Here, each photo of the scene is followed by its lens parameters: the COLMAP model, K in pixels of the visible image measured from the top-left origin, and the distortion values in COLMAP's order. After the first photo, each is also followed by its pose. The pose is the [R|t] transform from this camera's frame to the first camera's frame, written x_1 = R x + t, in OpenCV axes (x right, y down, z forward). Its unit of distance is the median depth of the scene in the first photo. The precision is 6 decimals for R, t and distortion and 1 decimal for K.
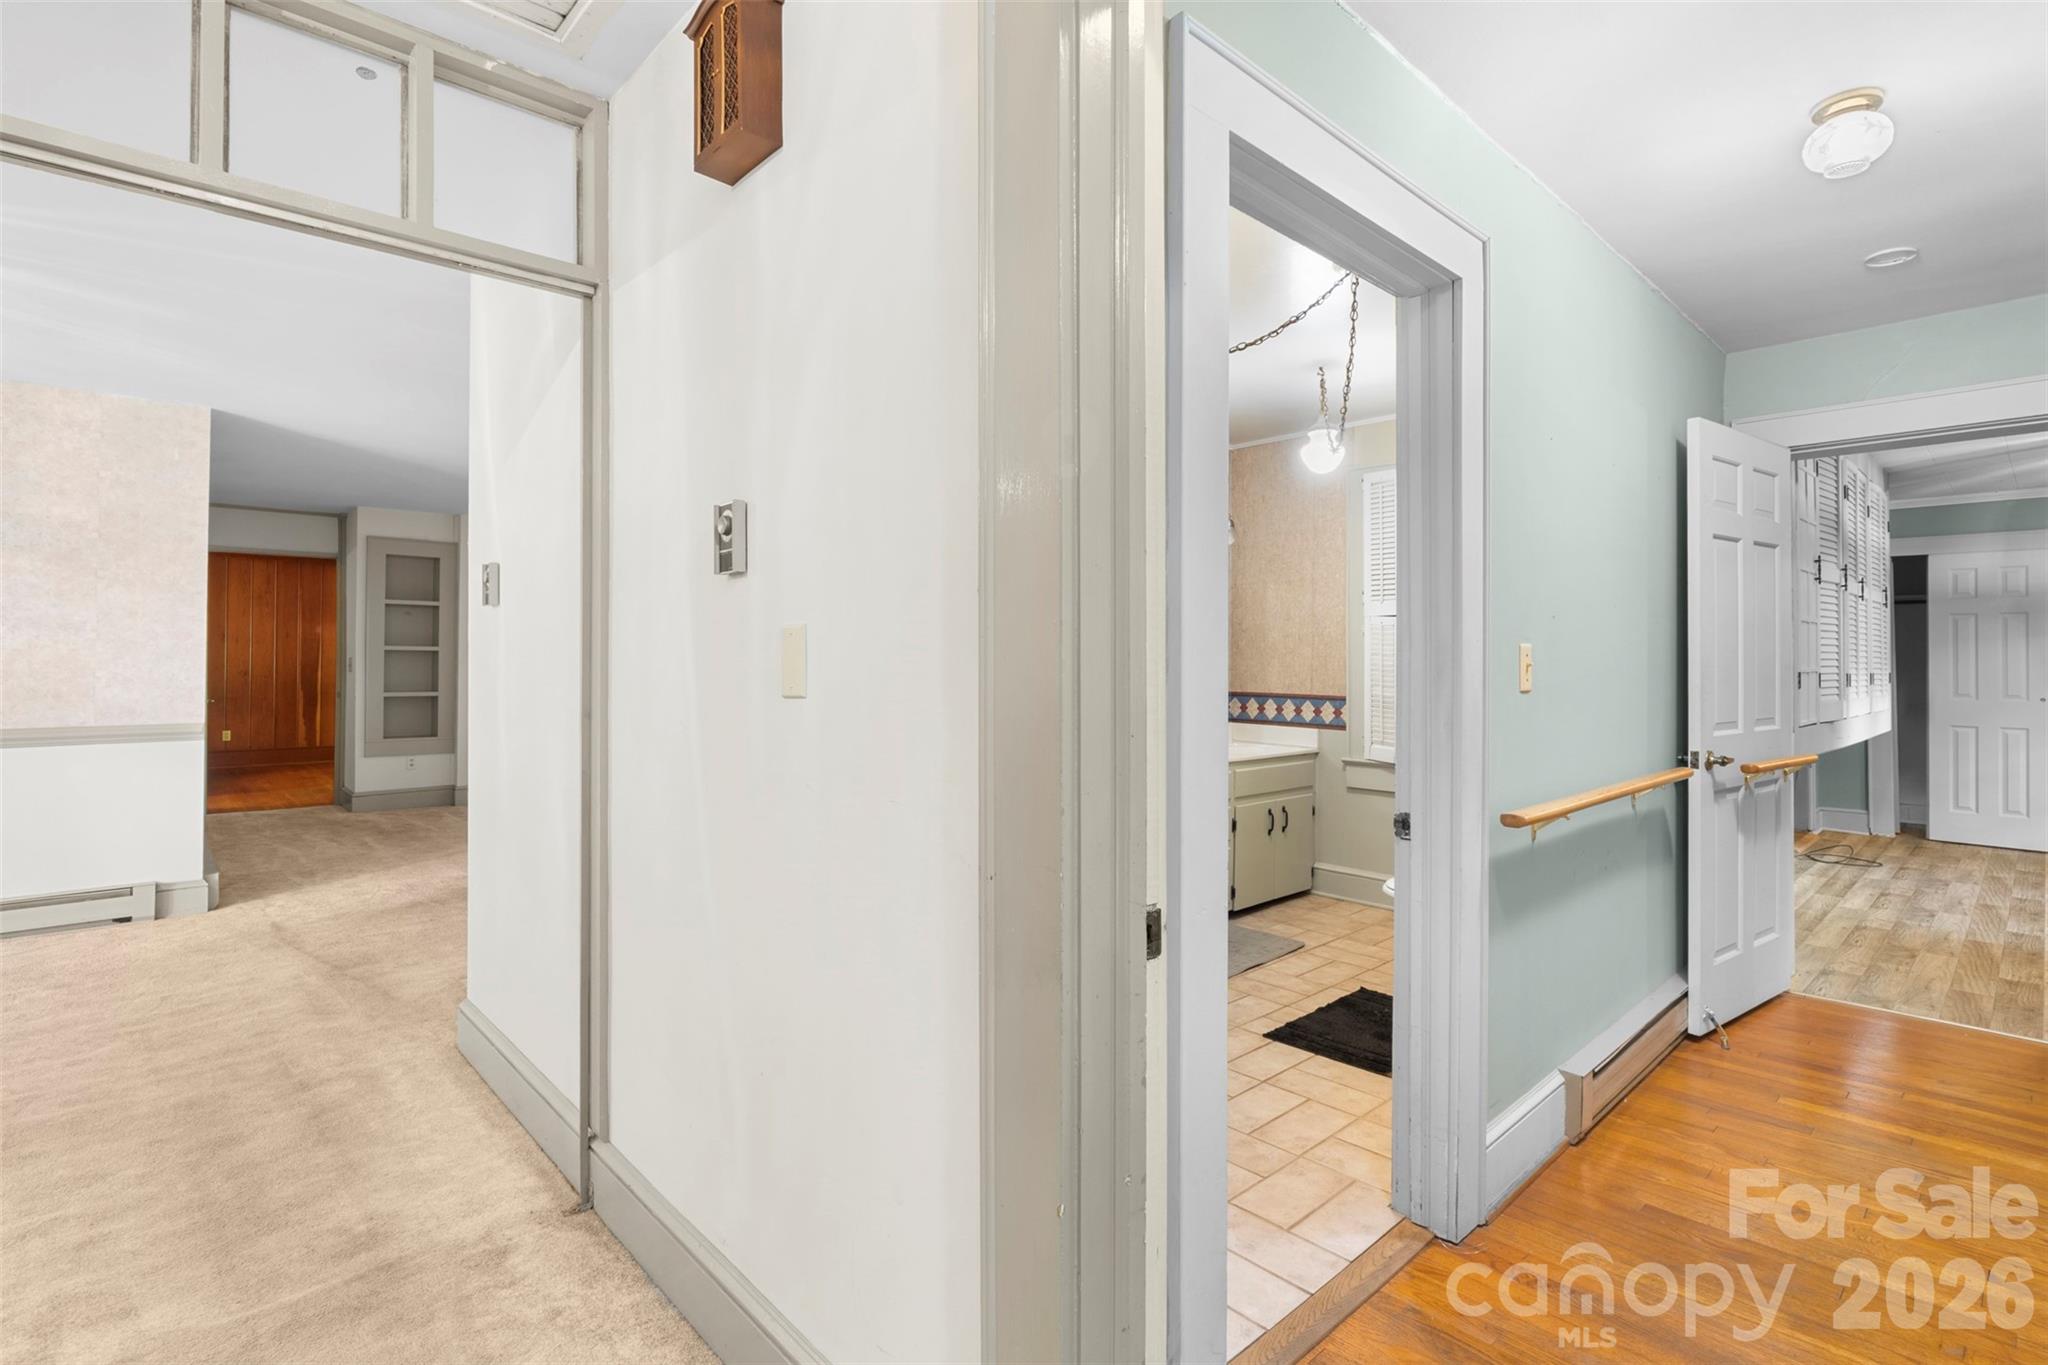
lens RADIAL K [[960.7, 0, 1027.9], [0, 960.7, 667.2], [0, 0, 1]] dist [0.003407, 0.000426]
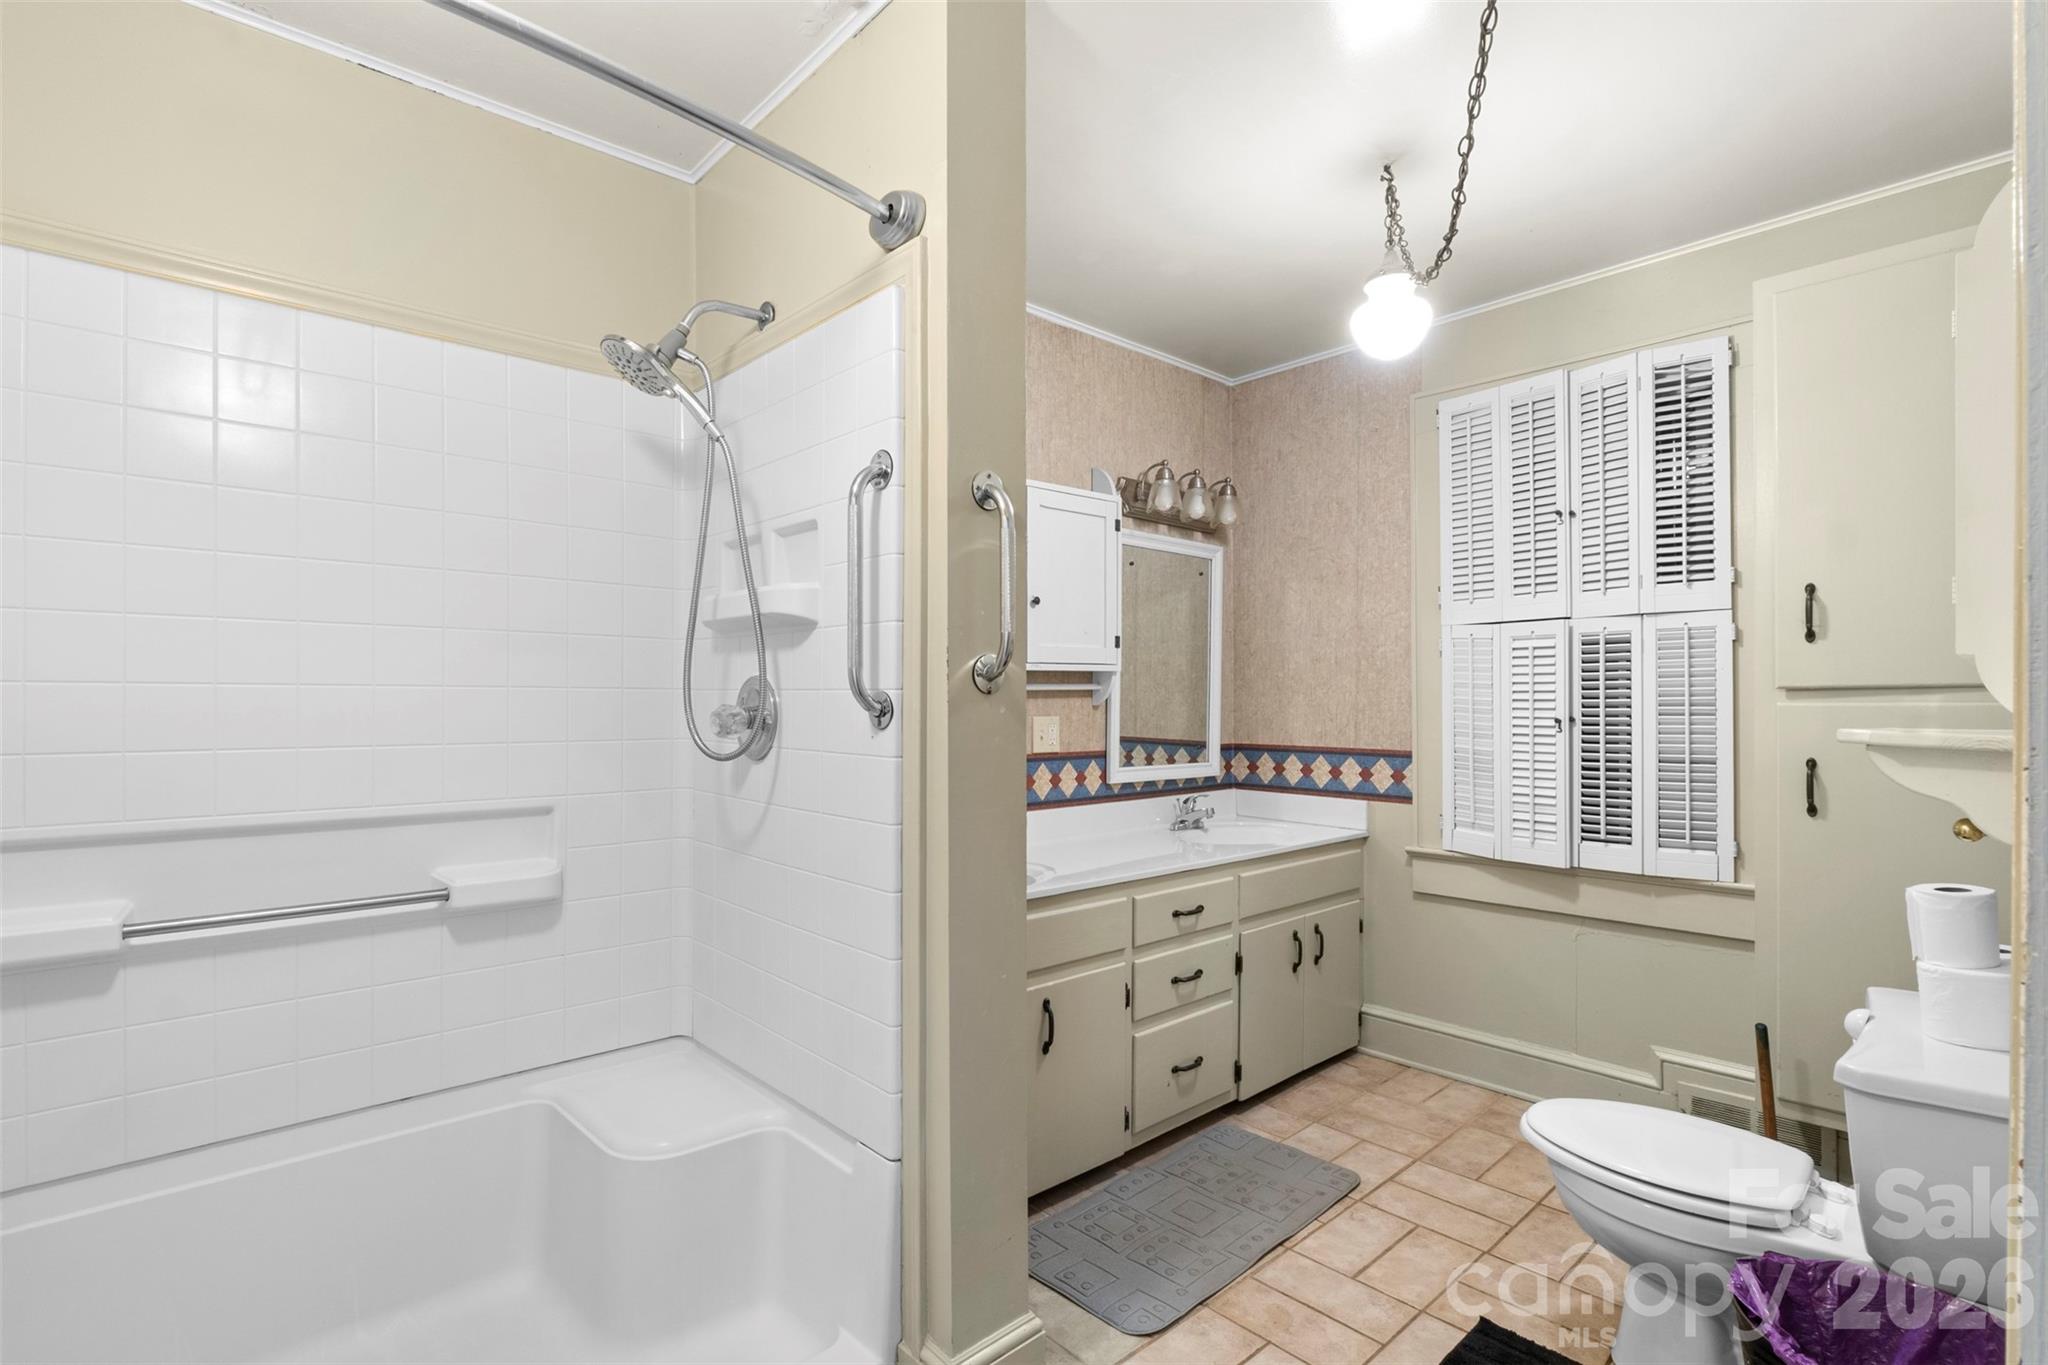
lens RADIAL K [[970.6, 0, 1028.3], [0, 970.6, 711.0], [0, 0, 1]] dist [-0.000610, 0.000107]
pose [[0.999949, -0.007683, -0.006511, 0.077609], [0.007695, 0.999969, 0.001801, 0.000246], [0.006497, -0.001851, 0.999977, 0.343767]]
